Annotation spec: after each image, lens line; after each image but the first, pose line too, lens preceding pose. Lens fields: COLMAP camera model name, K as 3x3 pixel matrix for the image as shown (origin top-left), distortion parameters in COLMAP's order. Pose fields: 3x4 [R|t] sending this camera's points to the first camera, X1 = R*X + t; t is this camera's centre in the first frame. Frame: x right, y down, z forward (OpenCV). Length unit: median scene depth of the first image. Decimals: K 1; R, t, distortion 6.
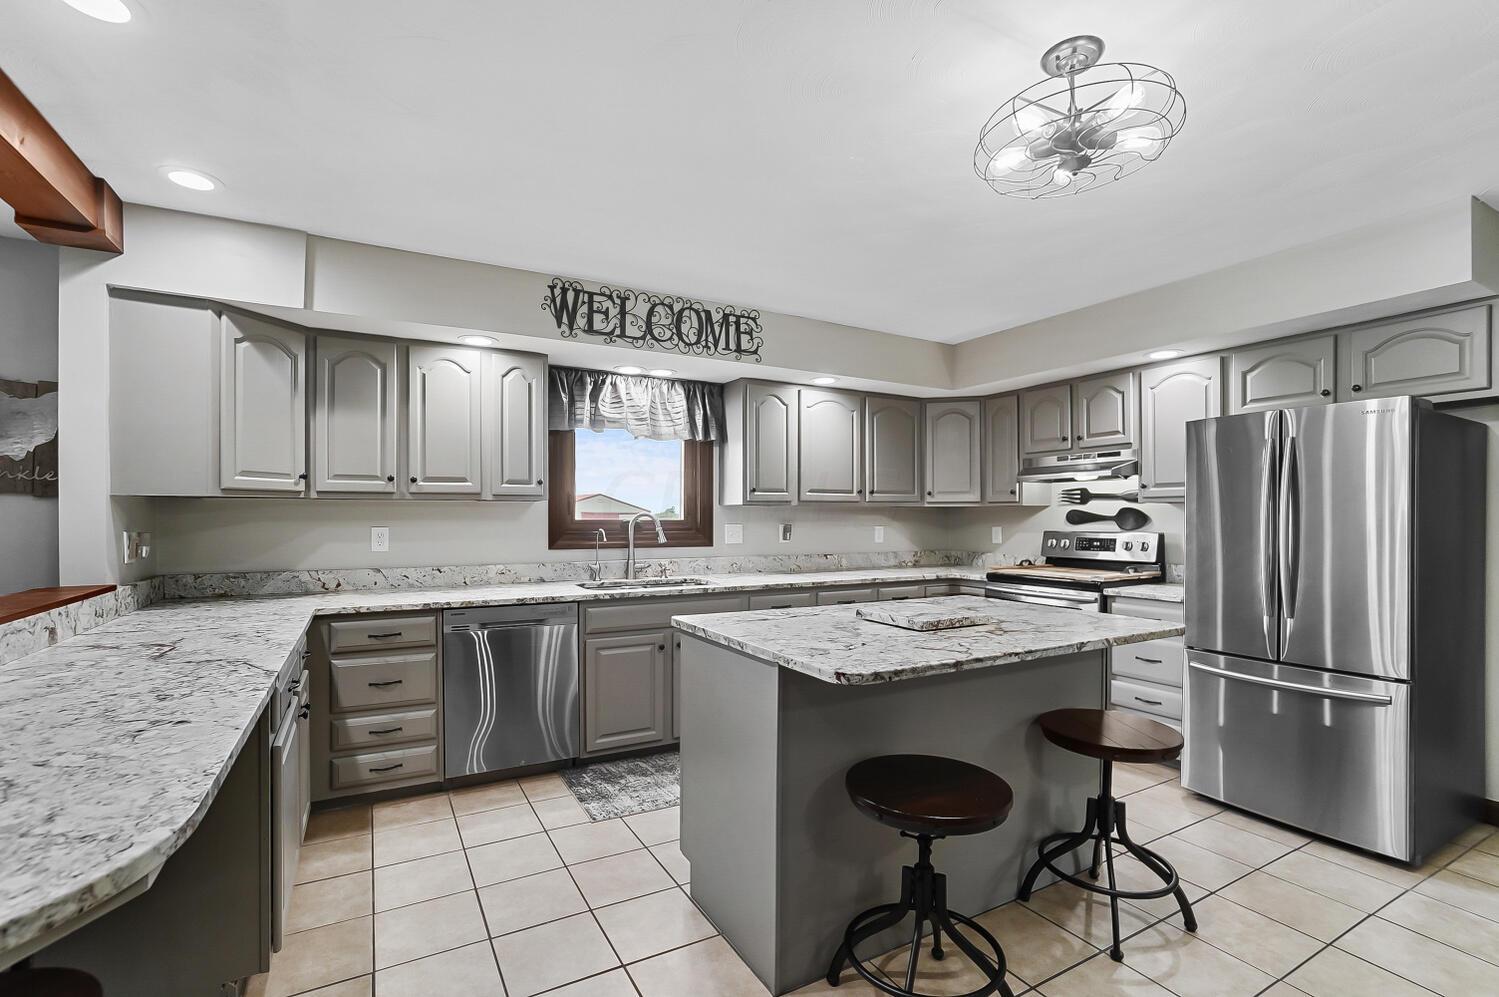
lens RADIAL K [[660.3, 0, 718.1], [0, 660.3, 498.0], [0, 0, 1]] dist [-0.023583, -0.000066]
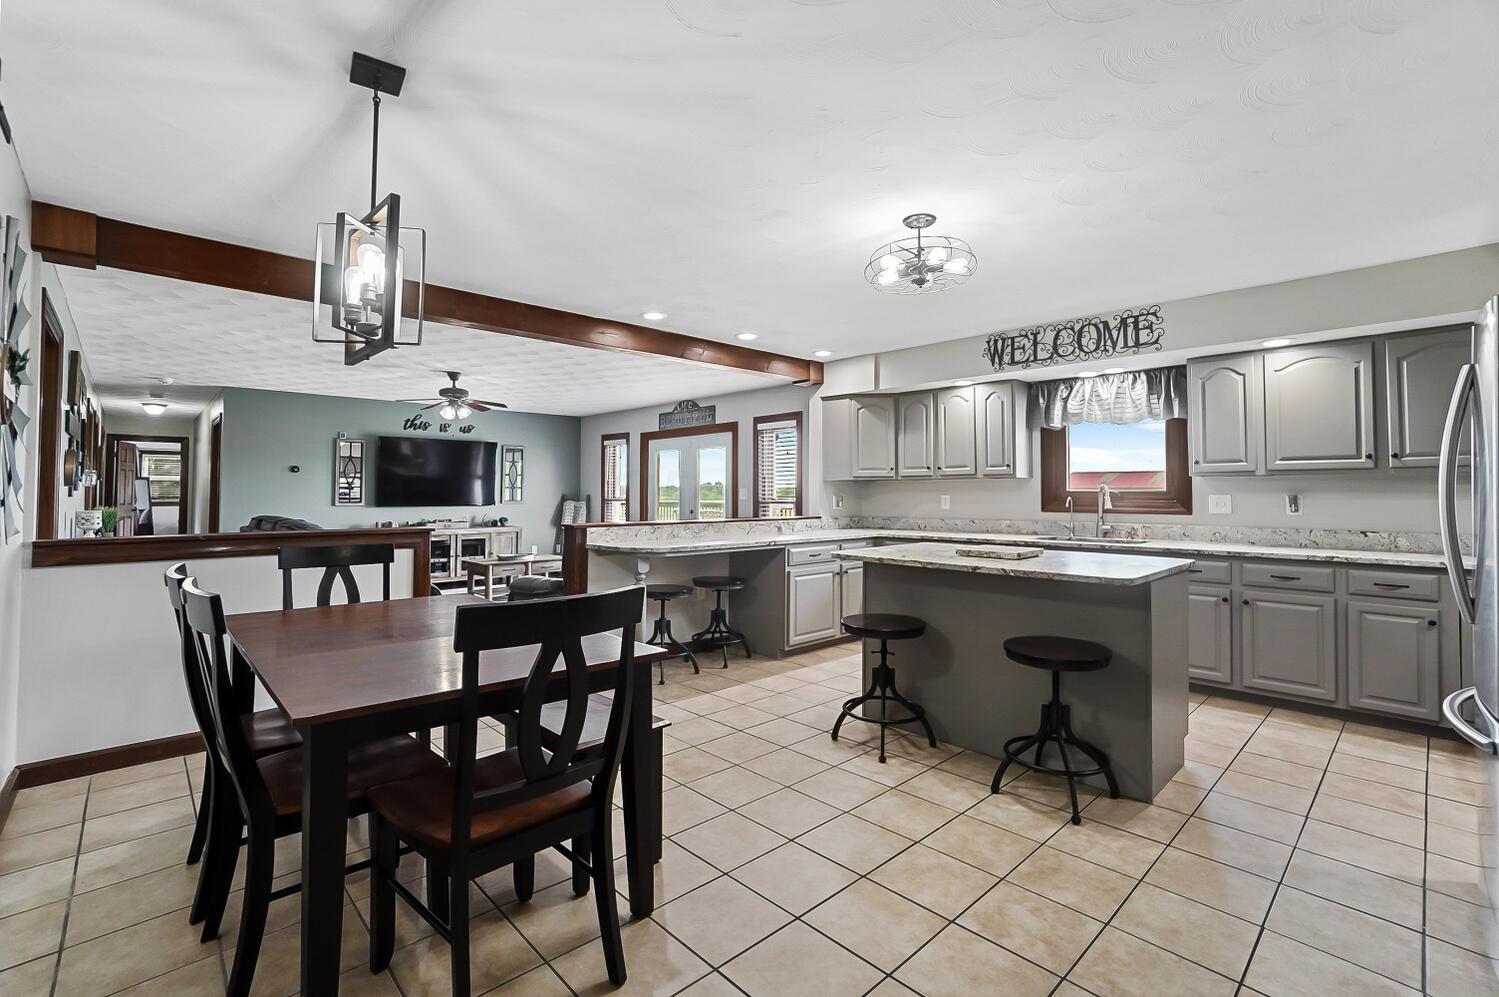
lens RADIAL K [[660.3, 0, 718.1], [0, 660.3, 498.0], [0, 0, 1]] dist [-0.023583, -0.000066]
pose [[0.243270, 0.001397, -0.969958, 1.020344], [0.018633, 0.999808, 0.006113, 0.029285], [0.969780, -0.019560, 0.243197, -0.016597]]
